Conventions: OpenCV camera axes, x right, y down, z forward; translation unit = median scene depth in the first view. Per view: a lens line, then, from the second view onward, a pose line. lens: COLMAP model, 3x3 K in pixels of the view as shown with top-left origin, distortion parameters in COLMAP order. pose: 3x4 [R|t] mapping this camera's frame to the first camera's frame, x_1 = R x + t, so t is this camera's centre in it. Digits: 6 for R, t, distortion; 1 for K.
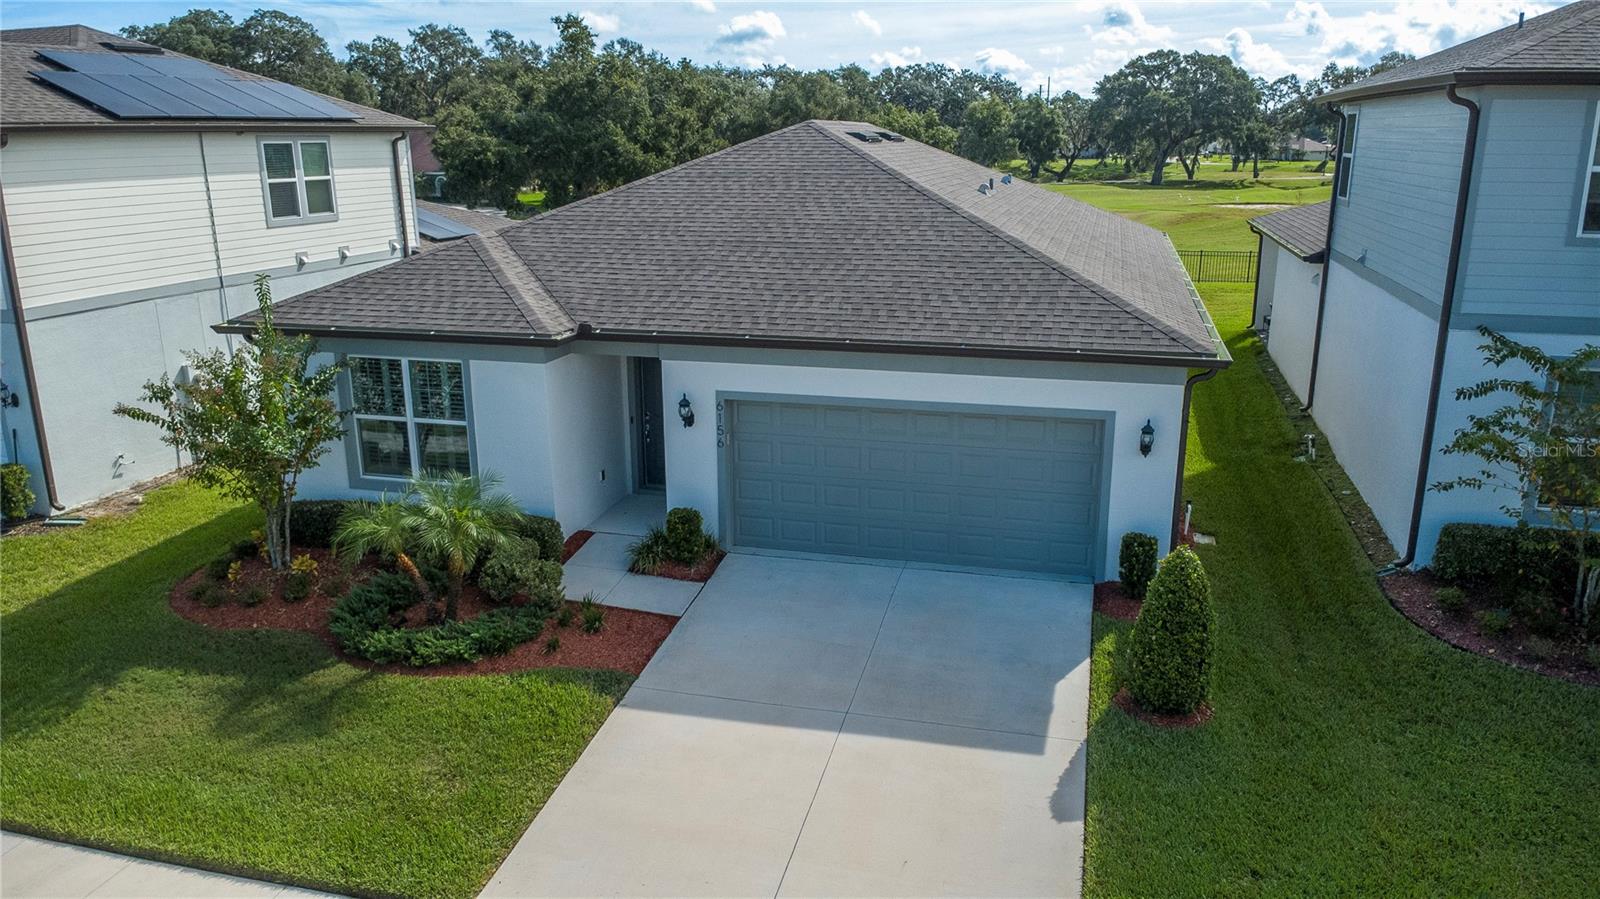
lens RADIAL K [[1147.9, 0, 795.5], [0, 1147.9, 451.1], [0, 0, 1]] dist [0.031139, -0.051548]
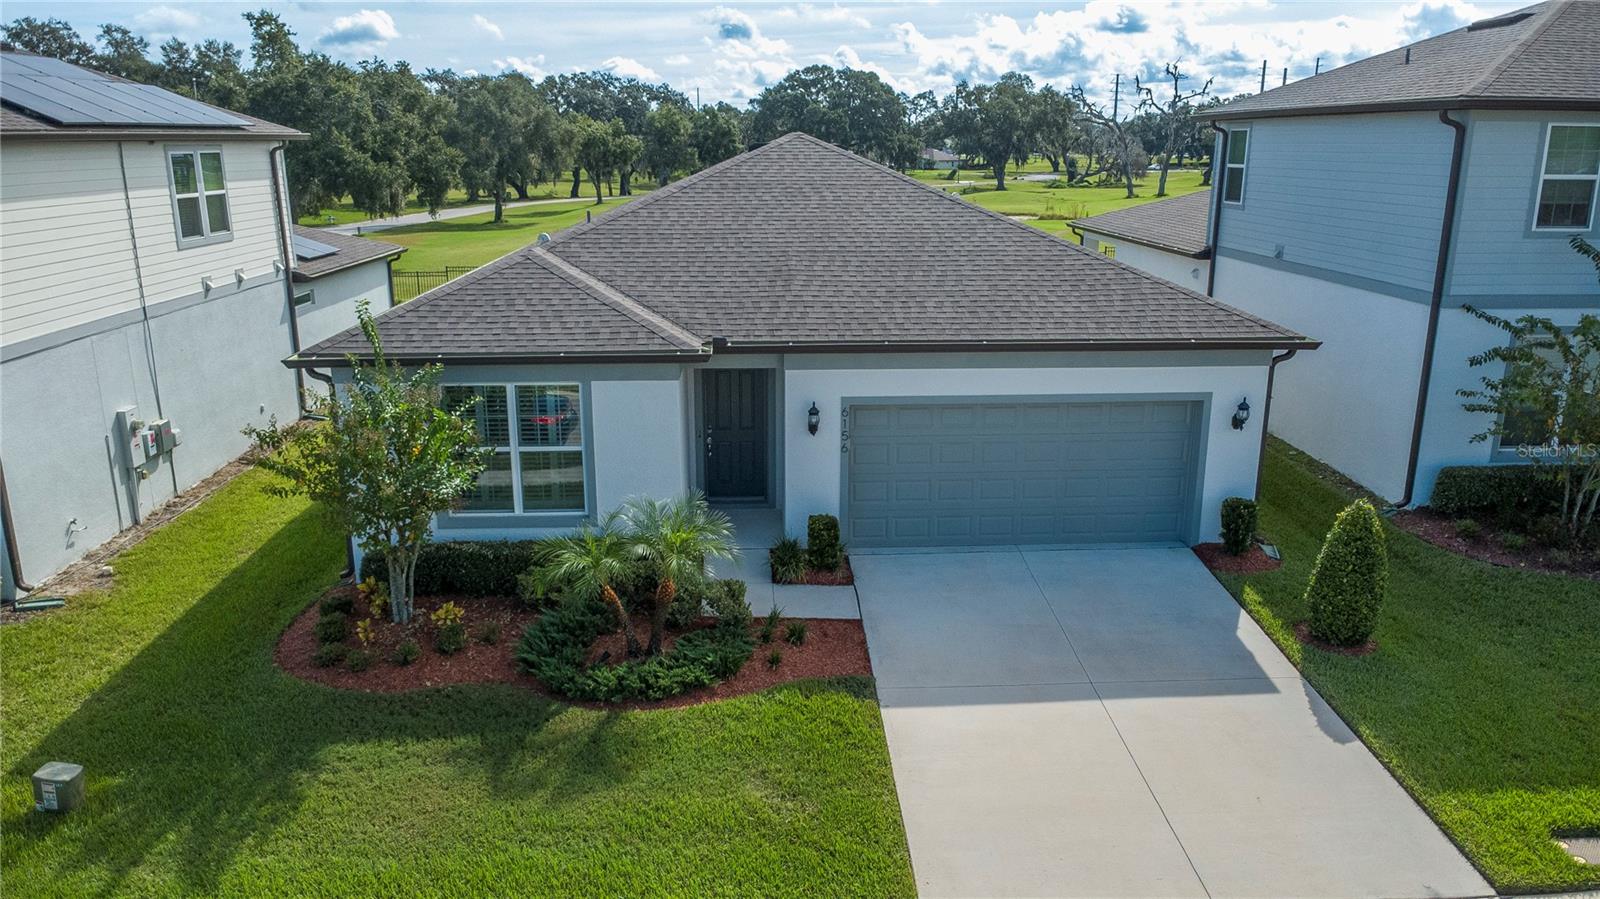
lens RADIAL K [[1147.9, 0, 799.3], [0, 1147.9, 451.5], [0, 0, 1]] dist [0.031139, -0.051548]
pose [[0.951390, -0.075794, 0.298518, -0.404014], [0.077752, 0.996958, 0.005328, -0.012530], [-0.298014, 0.018142, 0.954389, 0.035697]]
